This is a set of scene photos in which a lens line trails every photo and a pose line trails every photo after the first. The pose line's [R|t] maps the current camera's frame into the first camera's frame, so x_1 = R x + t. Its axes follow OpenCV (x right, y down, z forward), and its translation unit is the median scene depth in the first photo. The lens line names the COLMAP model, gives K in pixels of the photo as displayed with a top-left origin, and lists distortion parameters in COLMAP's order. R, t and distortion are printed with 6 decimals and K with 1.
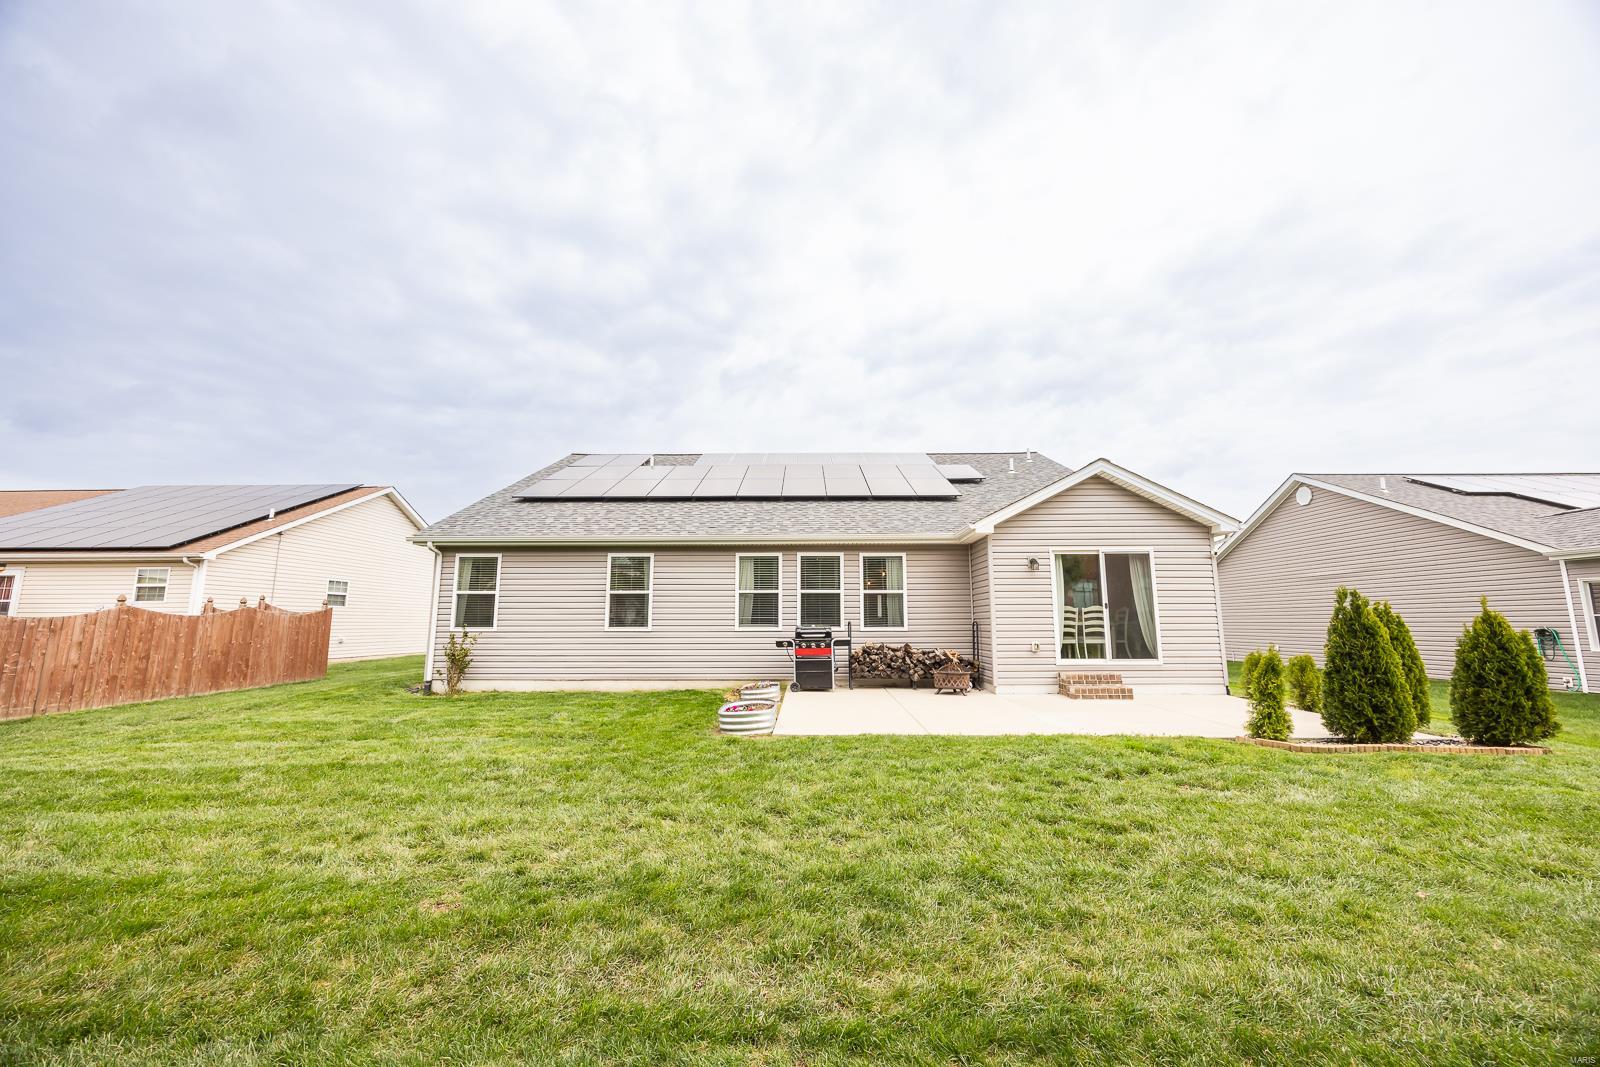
lens RADIAL K [[588.1, 0, 800.0], [0, 588.1, 533.5], [0, 0, 1]] dist [-0.000326, -0.000146]
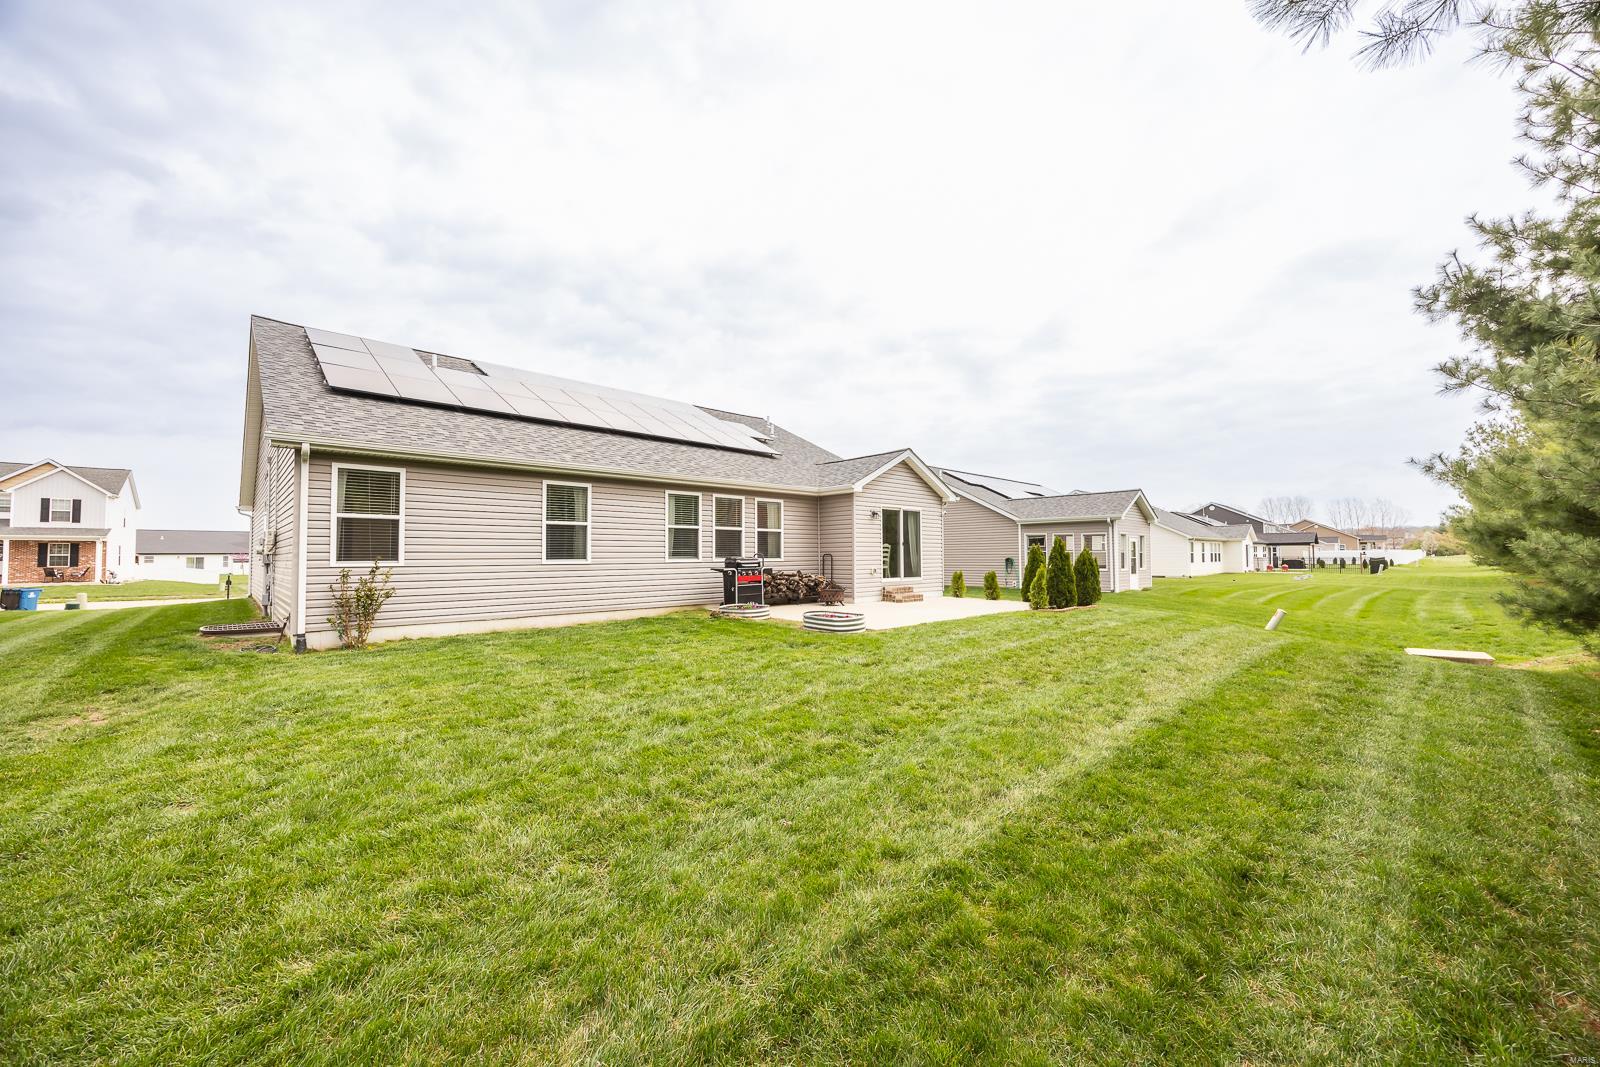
lens RADIAL K [[619.3, 0, 800.0], [0, 619.3, 533.5], [0, 0, 1]] dist [0.000214, 0.000054]
pose [[0.703541, 0.023632, 0.710261, -0.784371], [-0.105552, 0.991836, 0.071552, 0.005781], [-0.702772, -0.125309, 0.700292, 0.040252]]
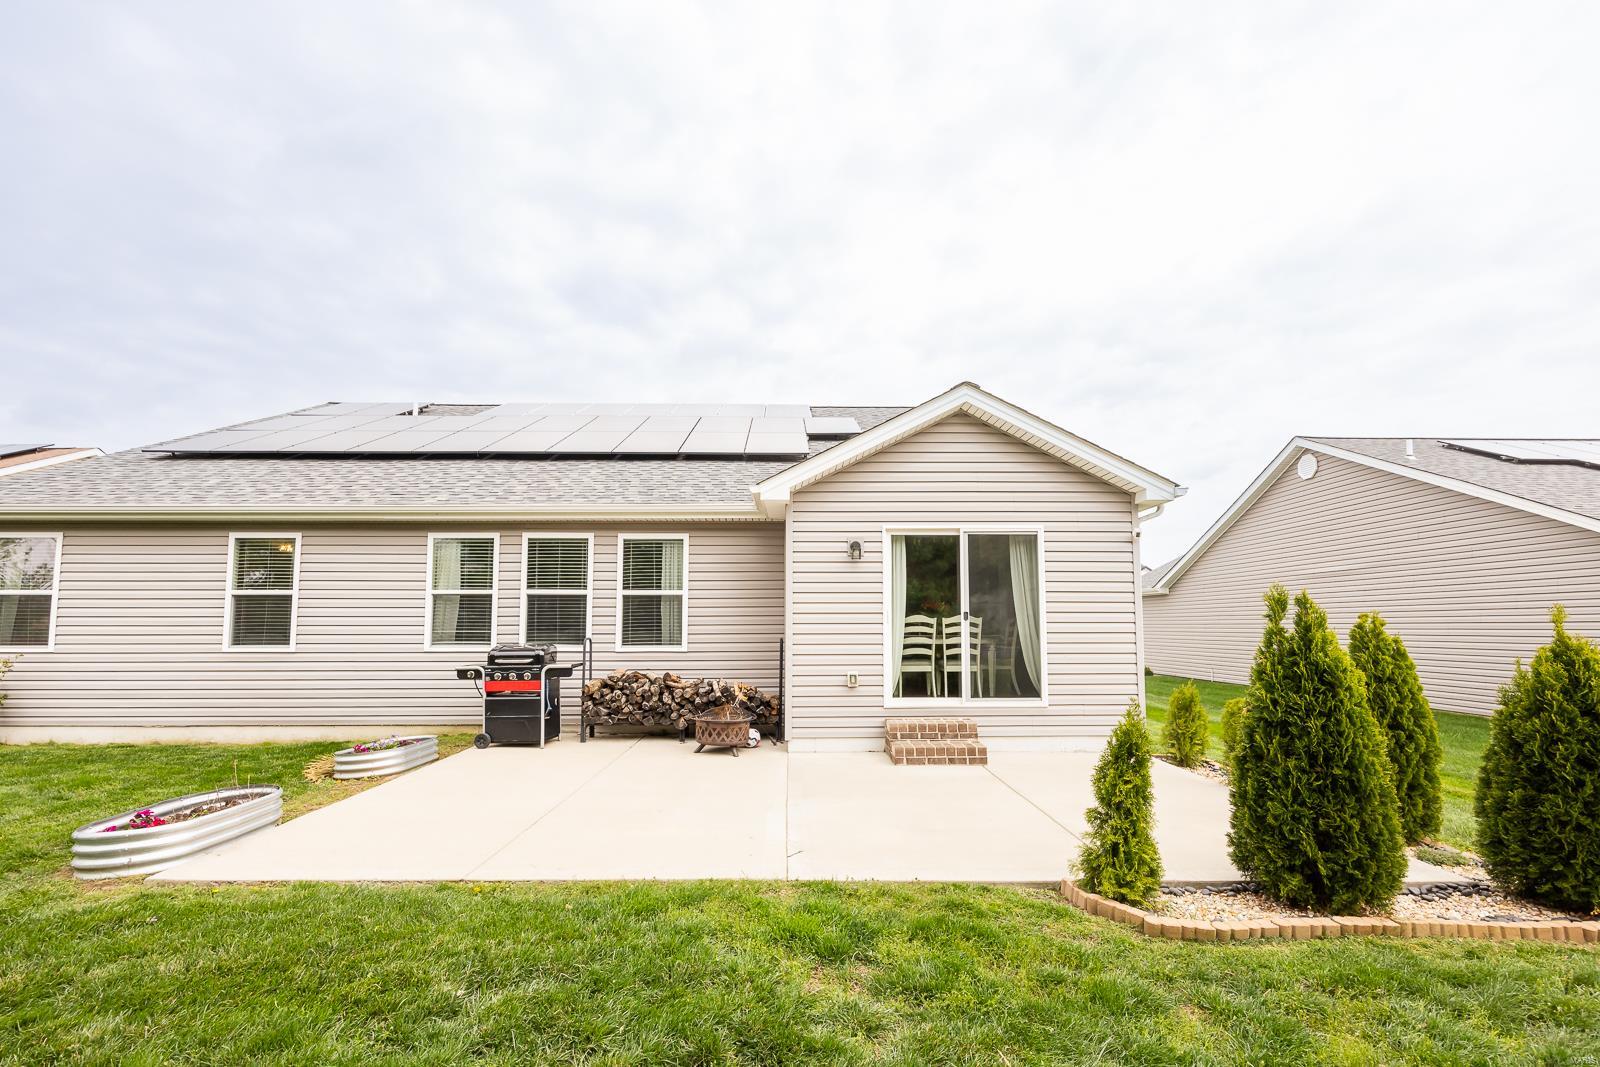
lens RADIAL K [[665.4, 0, 791.4], [0, 665.4, 571.6], [0, 0, 1]] dist [-0.000559, 0.000717]
pose [[0.999609, 0.003287, 0.027757, 0.292757], [-0.005198, 0.997599, 0.069058, 0.024497], [-0.027463, -0.069175, 0.997226, 0.269044]]
